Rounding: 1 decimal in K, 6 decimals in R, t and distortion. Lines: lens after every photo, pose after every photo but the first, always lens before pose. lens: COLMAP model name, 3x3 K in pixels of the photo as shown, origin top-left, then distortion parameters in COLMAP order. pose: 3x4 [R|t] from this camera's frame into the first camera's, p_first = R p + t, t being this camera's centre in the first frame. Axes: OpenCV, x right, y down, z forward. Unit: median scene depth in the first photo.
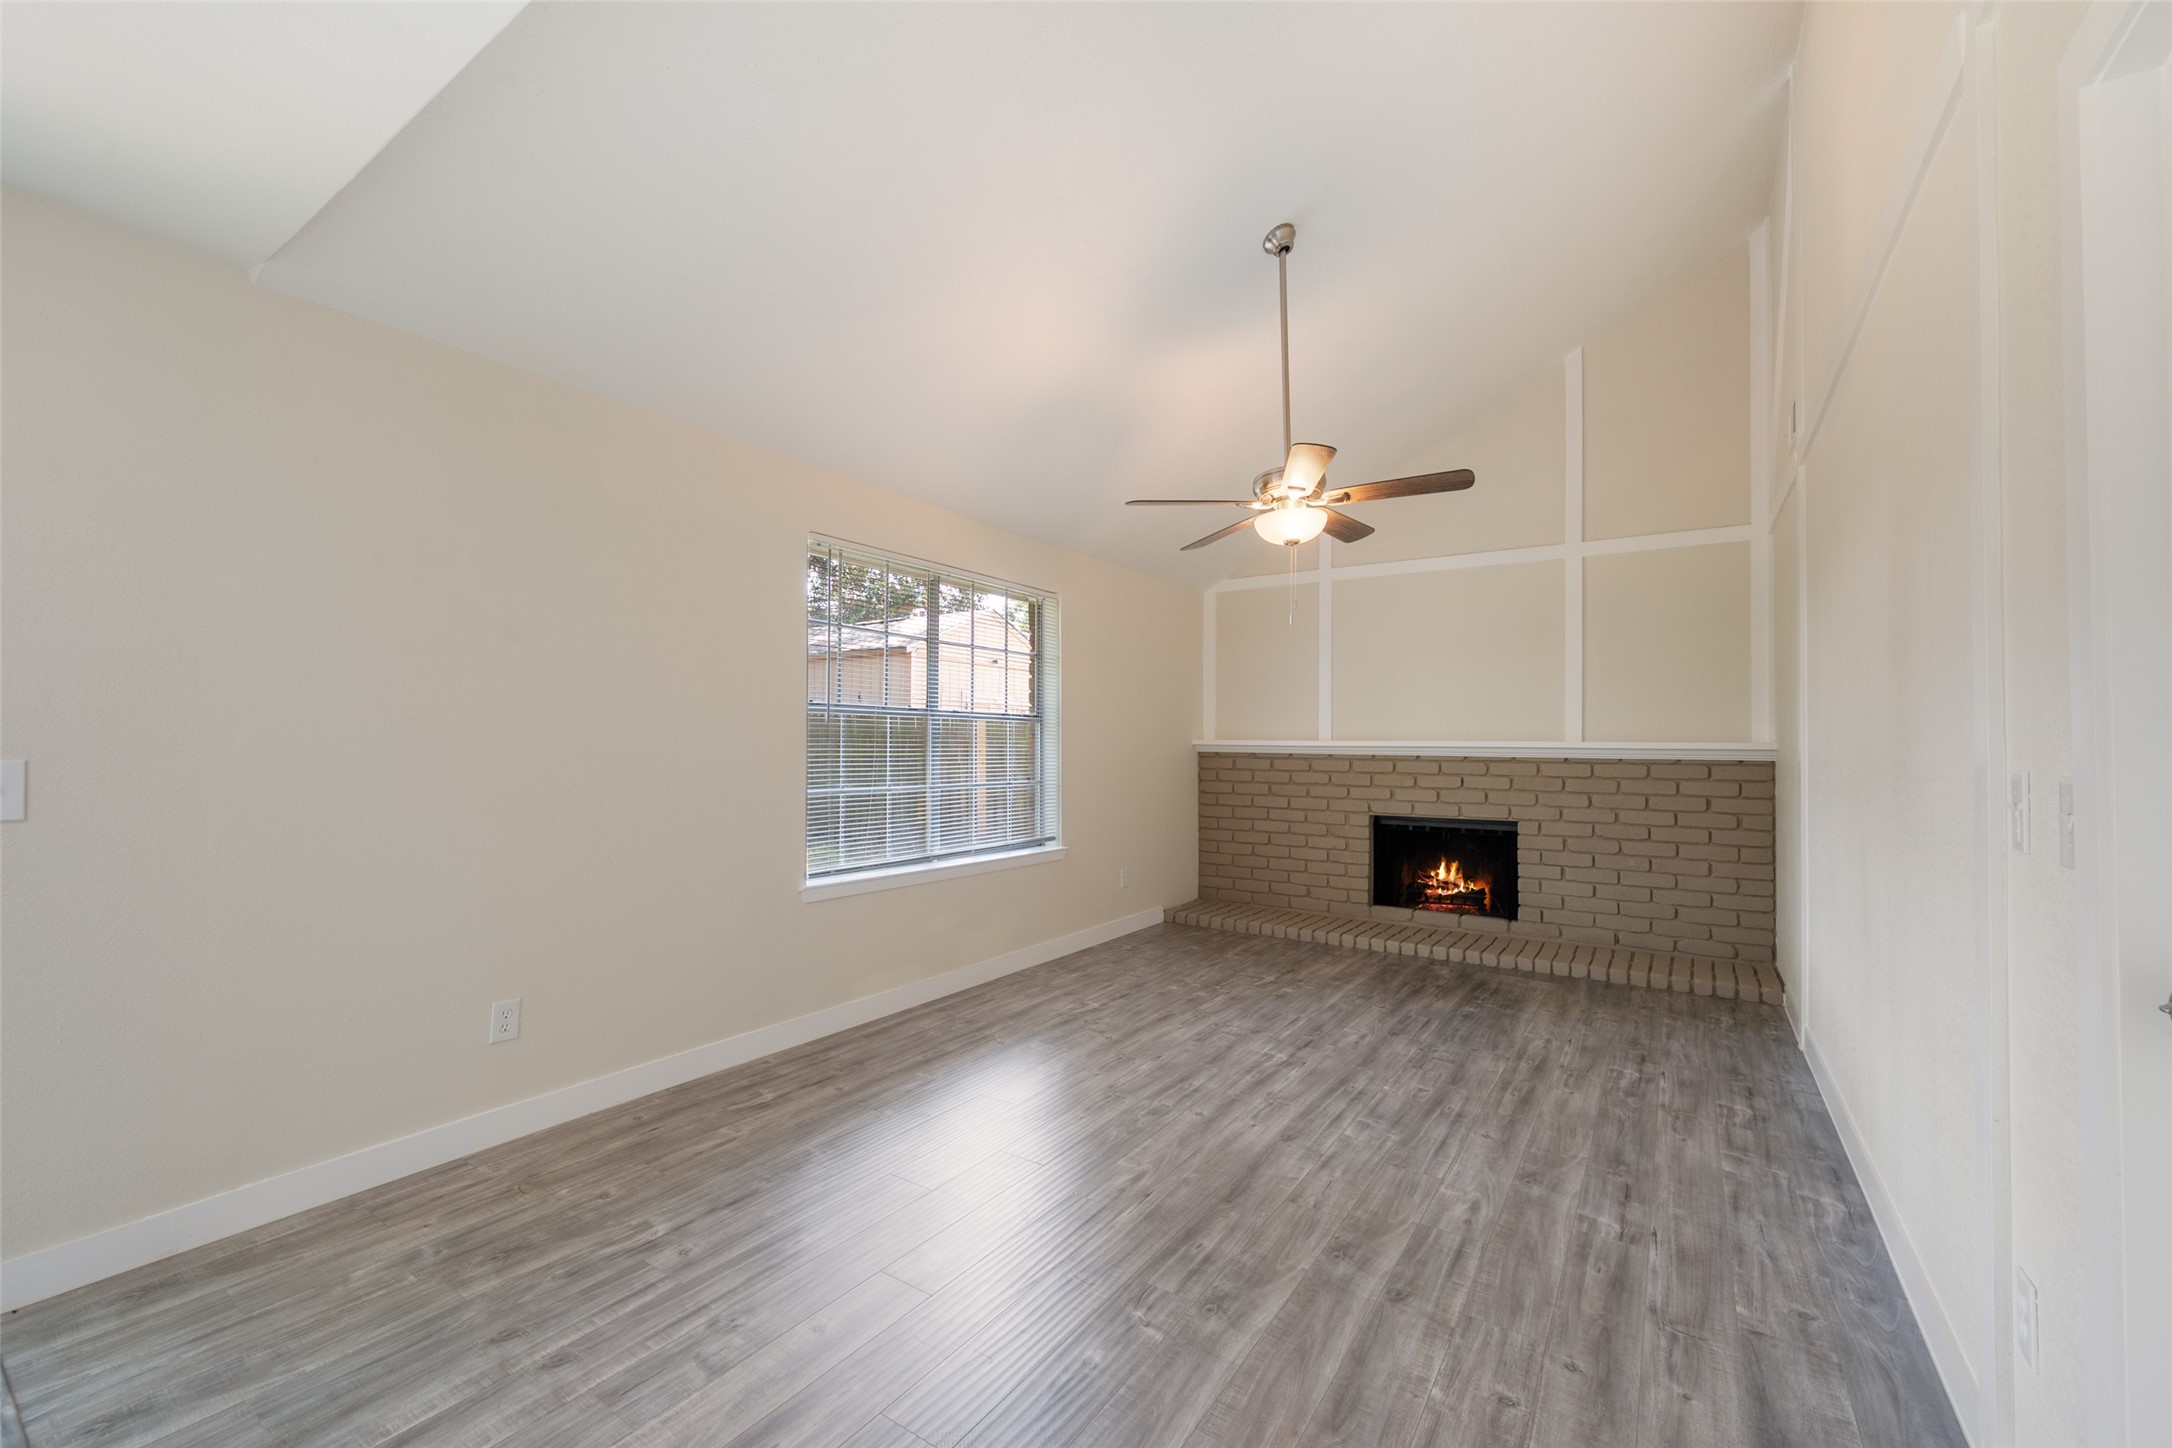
lens RADIAL K [[867.6, 0, 1086.0], [0, 867.6, 724.0], [0, 0, 1]] dist [0.001530, 0.000186]
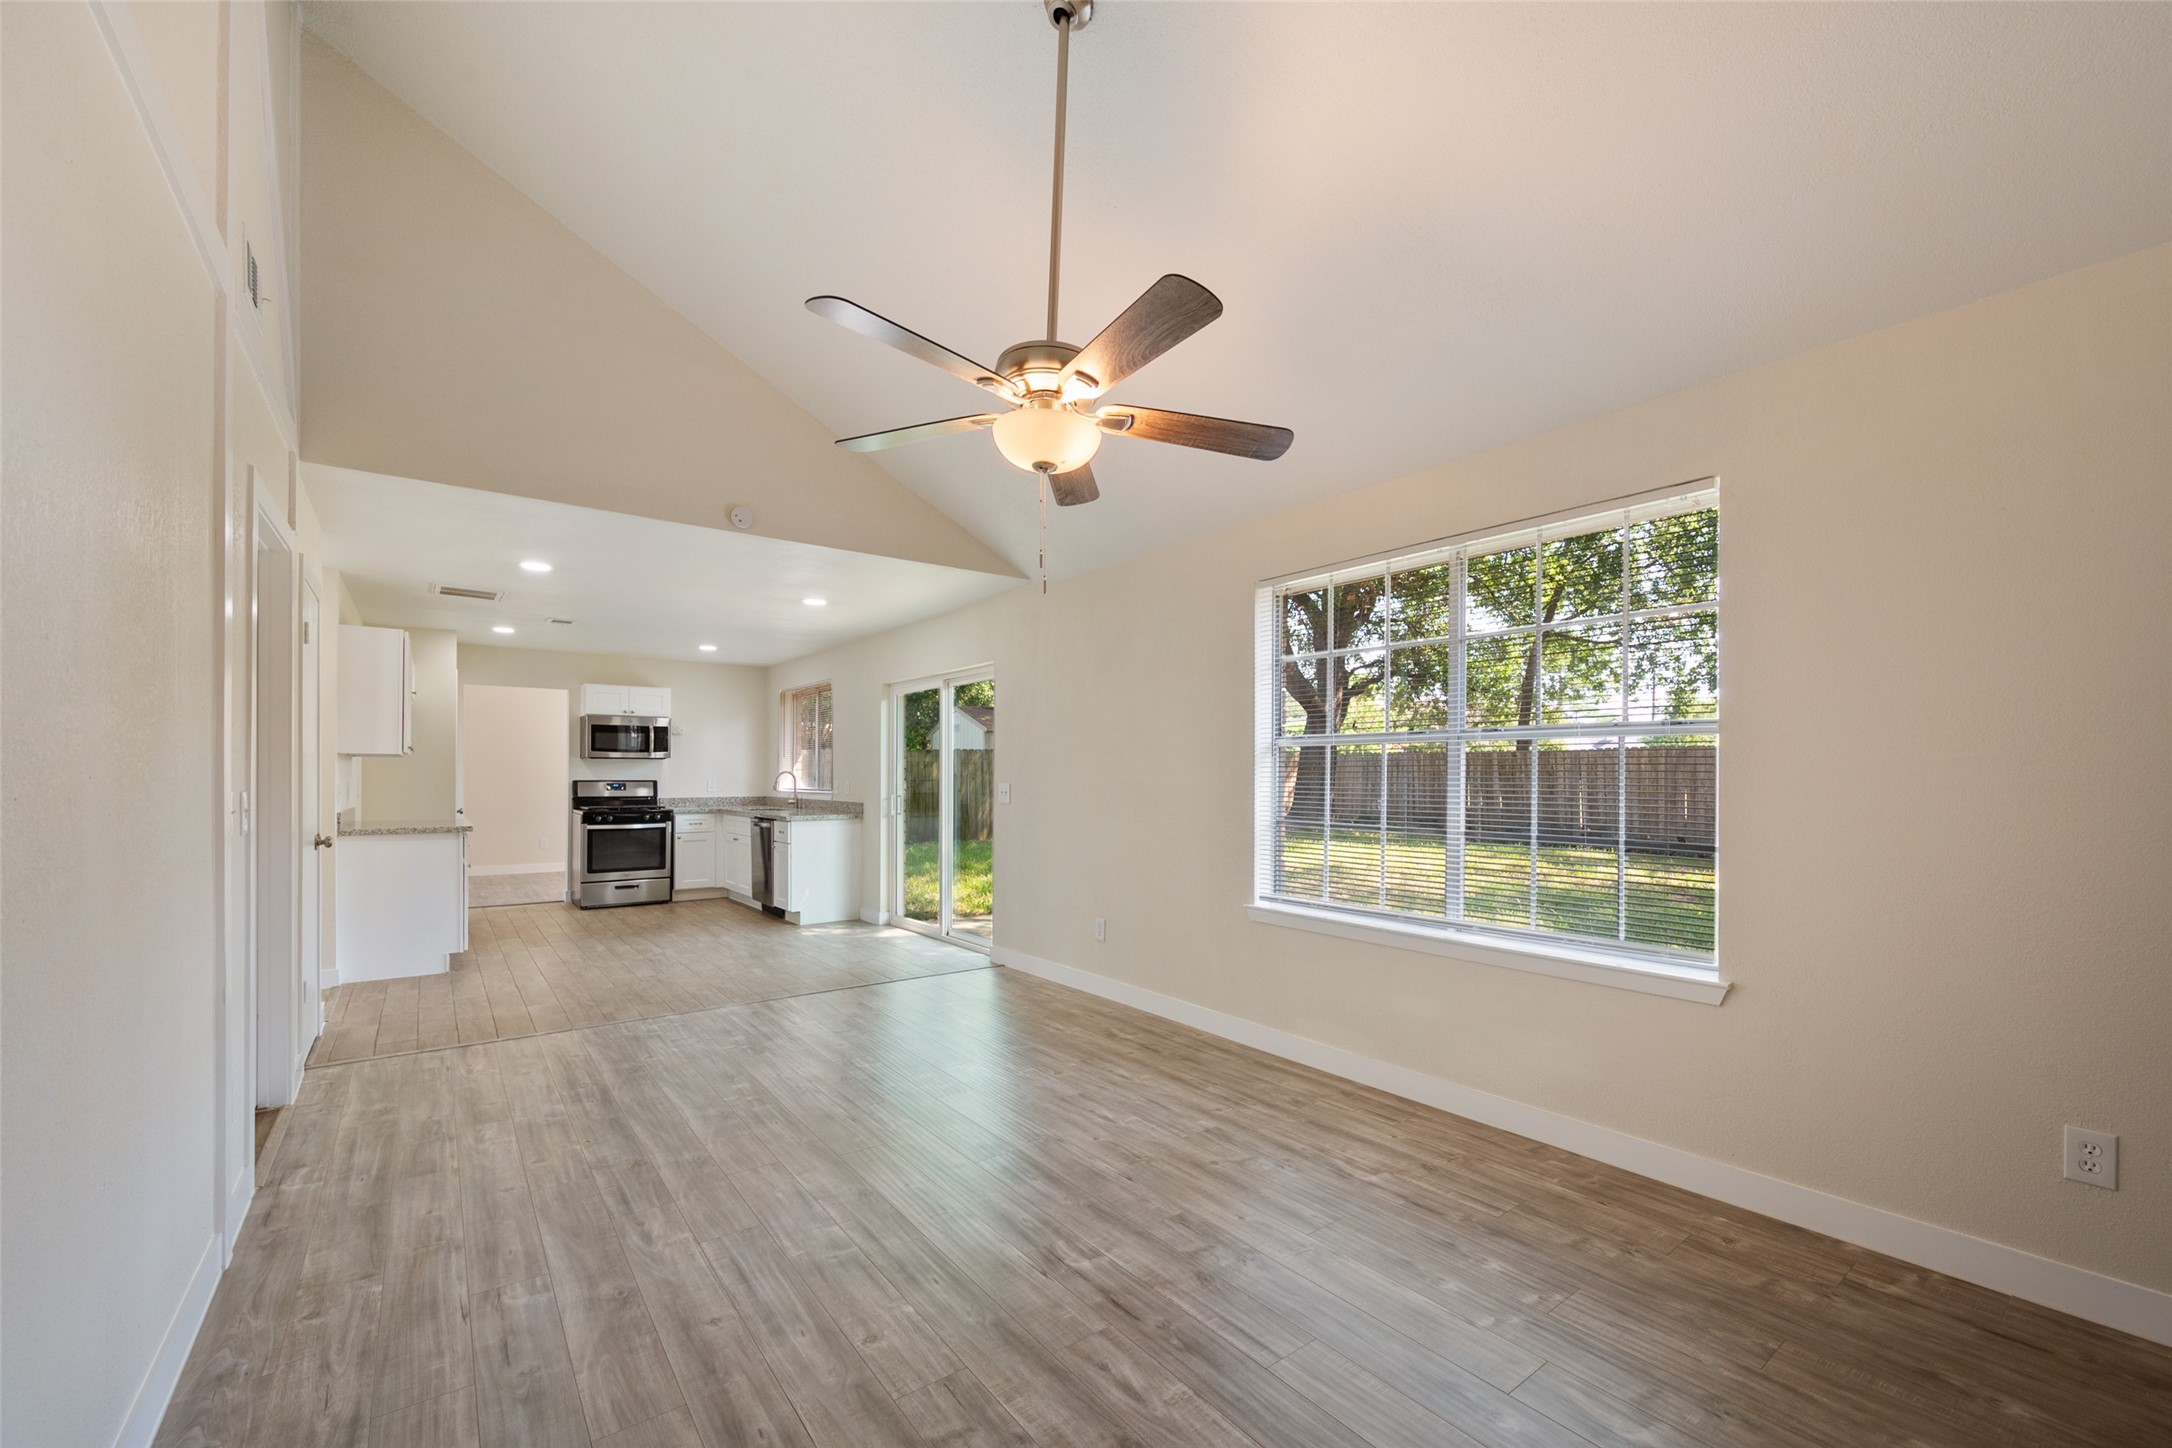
lens RADIAL K [[866.8, 0, 1082.8], [0, 866.8, 774.7], [0, 0, 1]] dist [0.000158, 0.000359]
pose [[-0.317570, -0.005131, -0.948221, 0.949843], [0.022503, 0.999663, -0.012946, 0.037337], [0.947968, -0.025450, -0.317348, 1.386642]]
